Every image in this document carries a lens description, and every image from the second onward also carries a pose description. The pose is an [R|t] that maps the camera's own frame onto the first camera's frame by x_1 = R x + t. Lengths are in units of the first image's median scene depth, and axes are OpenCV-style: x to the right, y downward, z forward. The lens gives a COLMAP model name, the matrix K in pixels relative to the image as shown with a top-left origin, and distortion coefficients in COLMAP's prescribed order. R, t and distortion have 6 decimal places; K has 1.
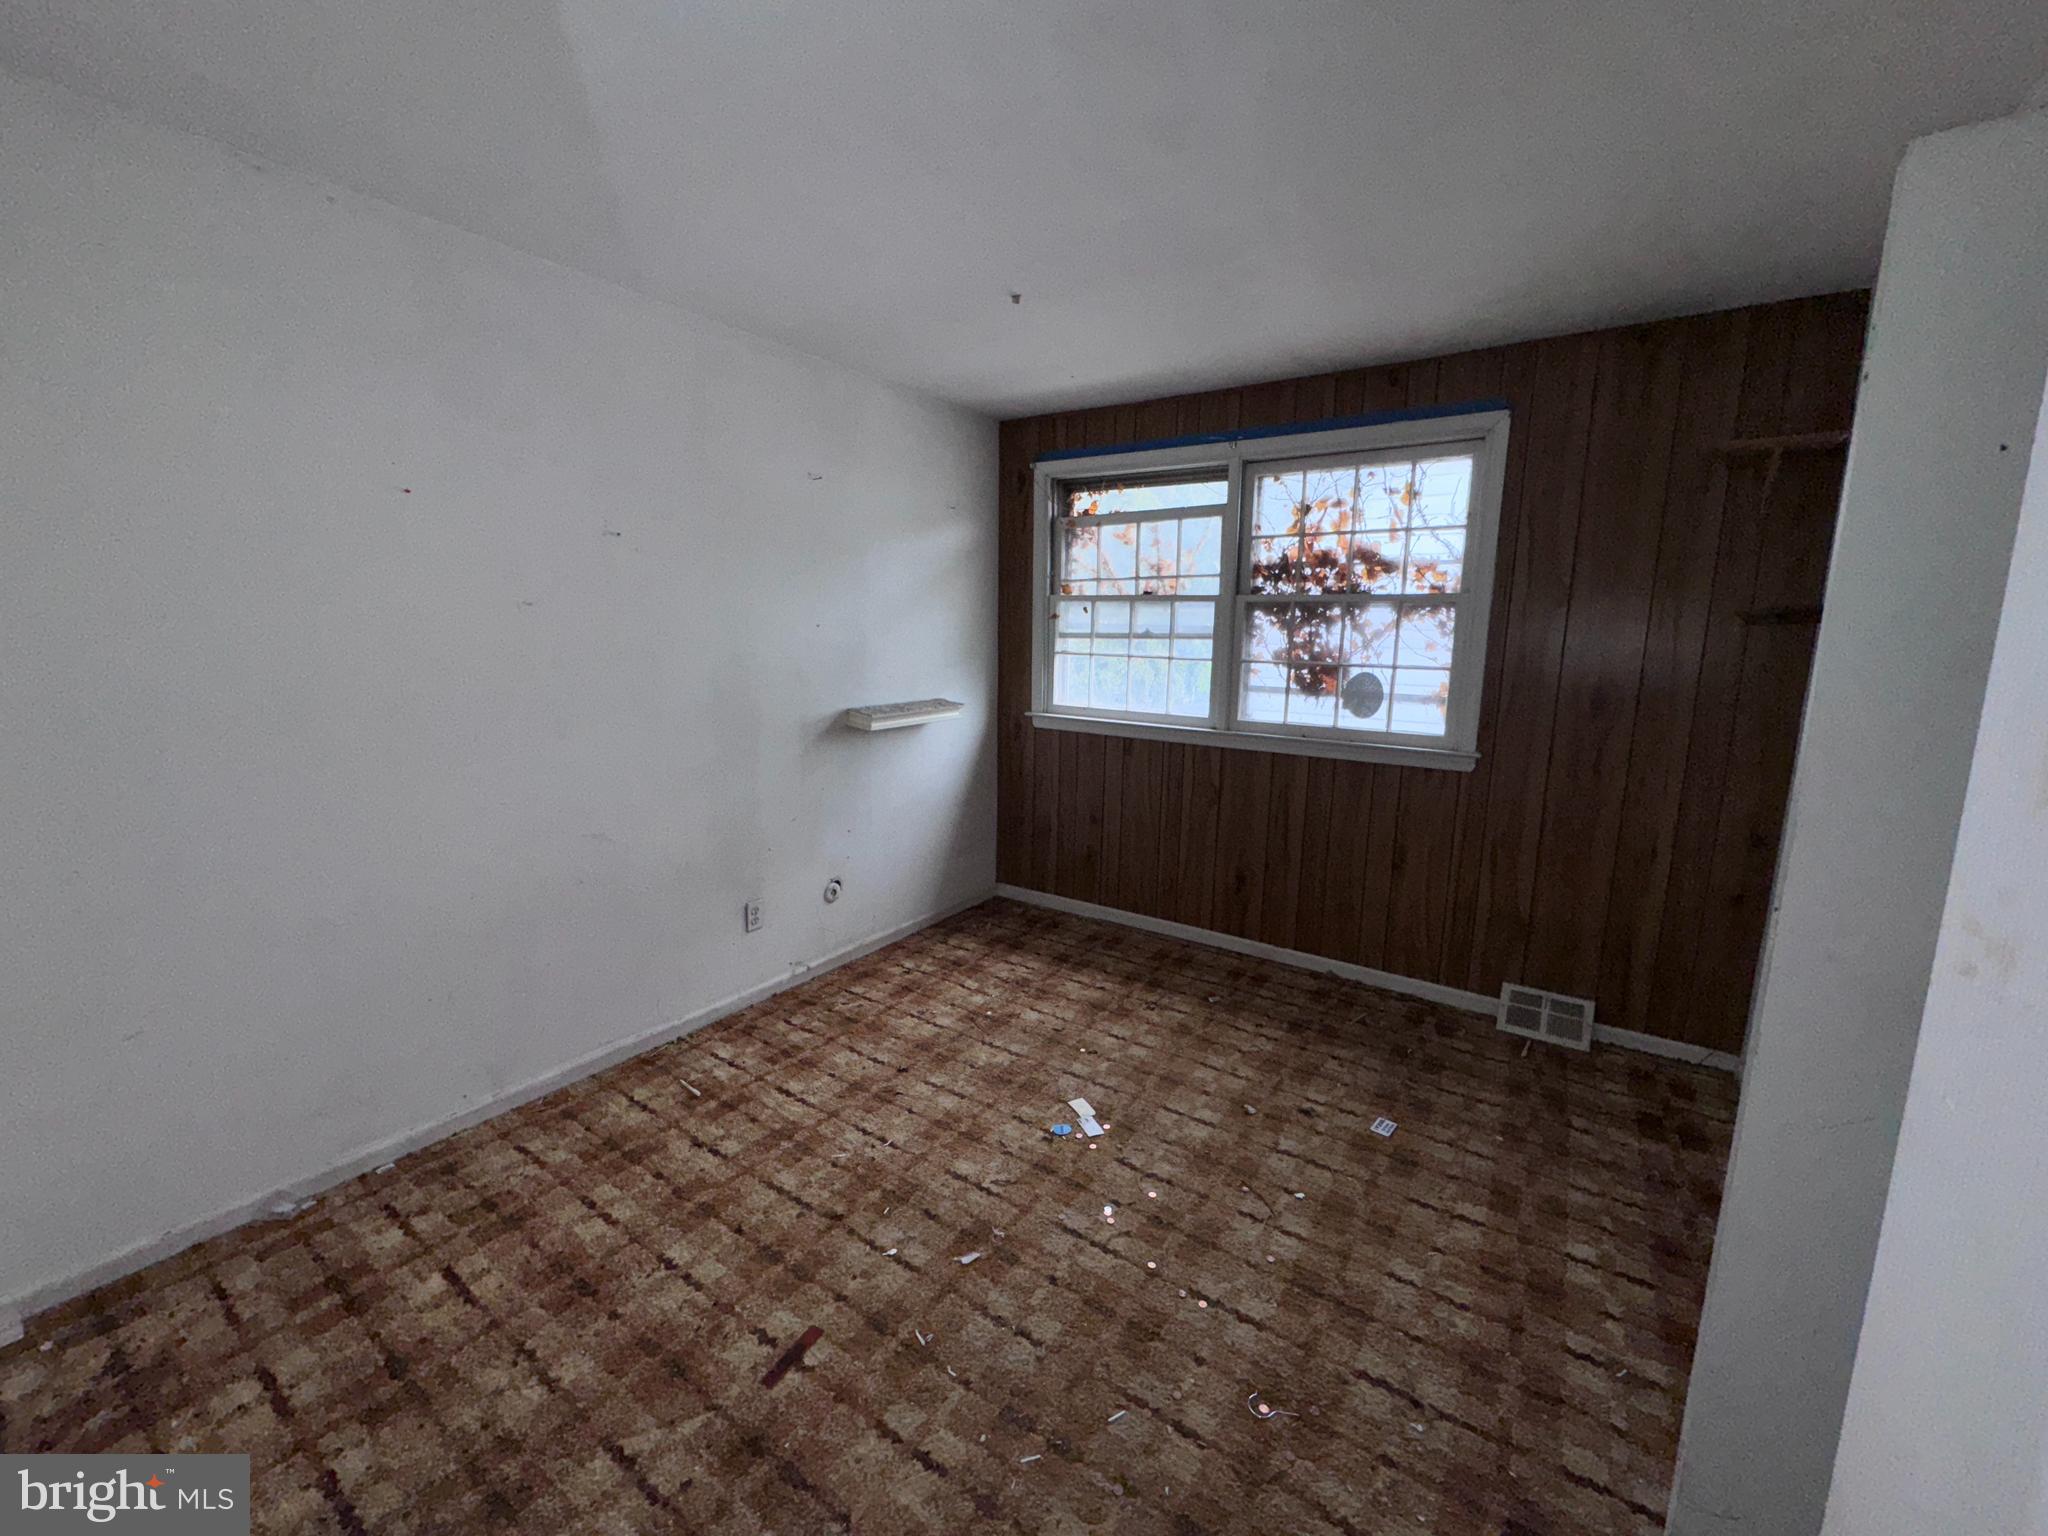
lens RADIAL K [[821.5, 0, 1020.1], [0, 821.5, 766.6], [0, 0, 1]] dist [-0.003291, -0.000203]
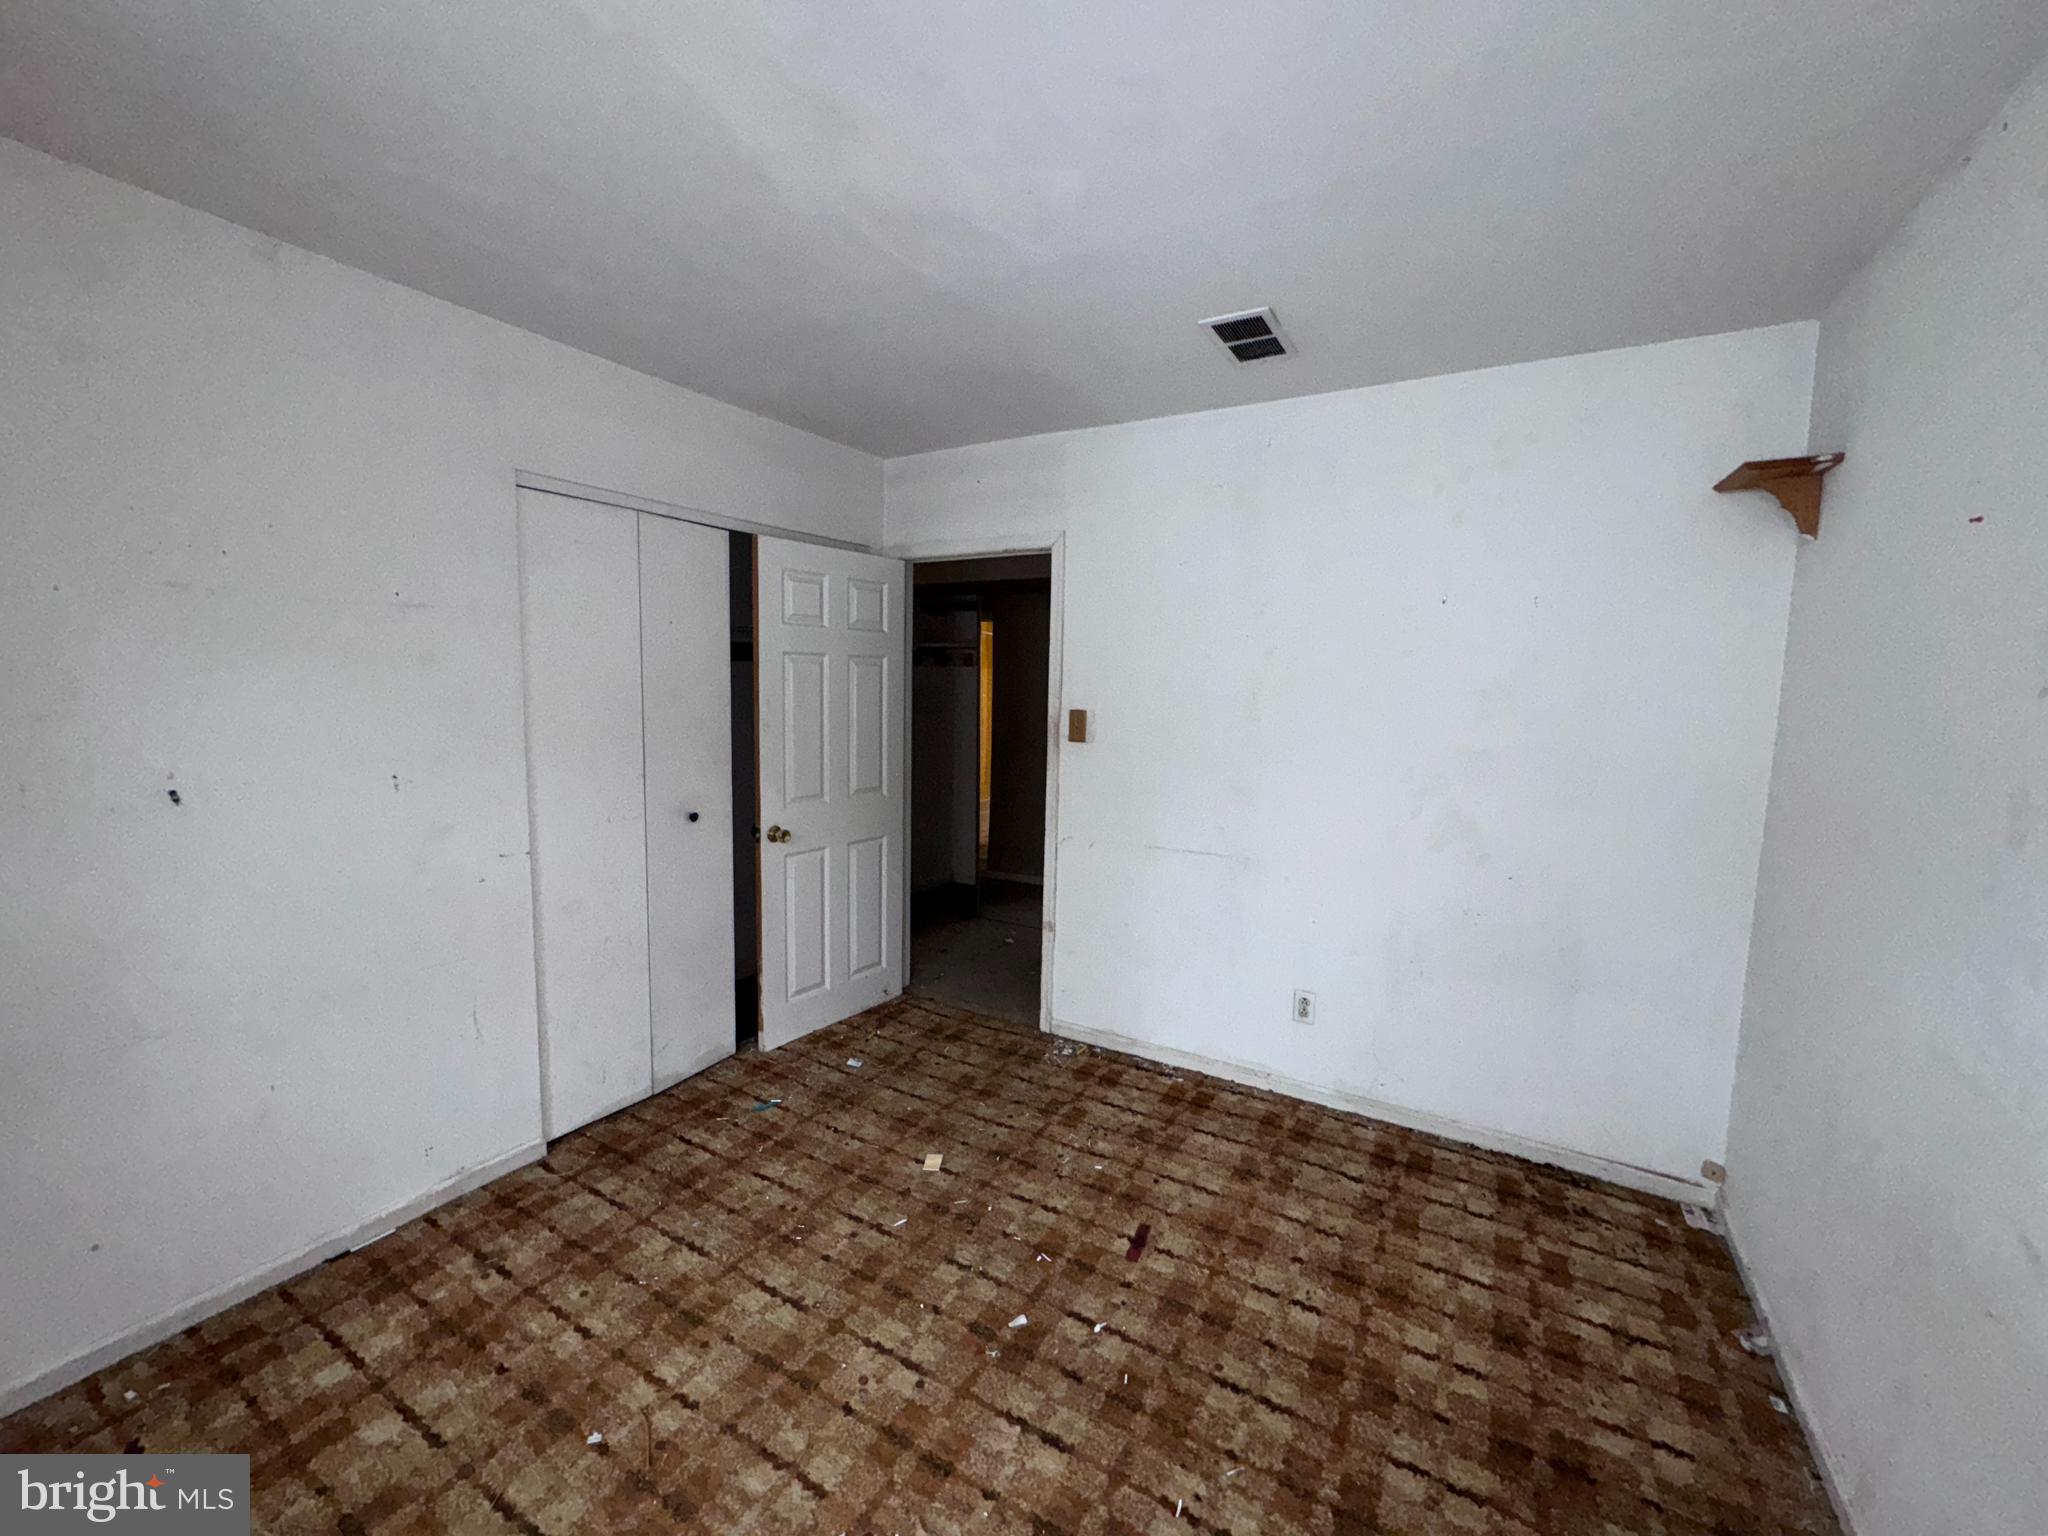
lens RADIAL K [[821.5, 0, 1020.1], [0, 821.5, 766.6], [0, 0, 1]] dist [-0.003291, -0.000203]
pose [[-0.996521, -0.024047, -0.079792, 0.033276], [-0.044904, 0.961523, 0.271029, -0.325835], [0.070204, 0.273669, -0.959258, 1.790817]]
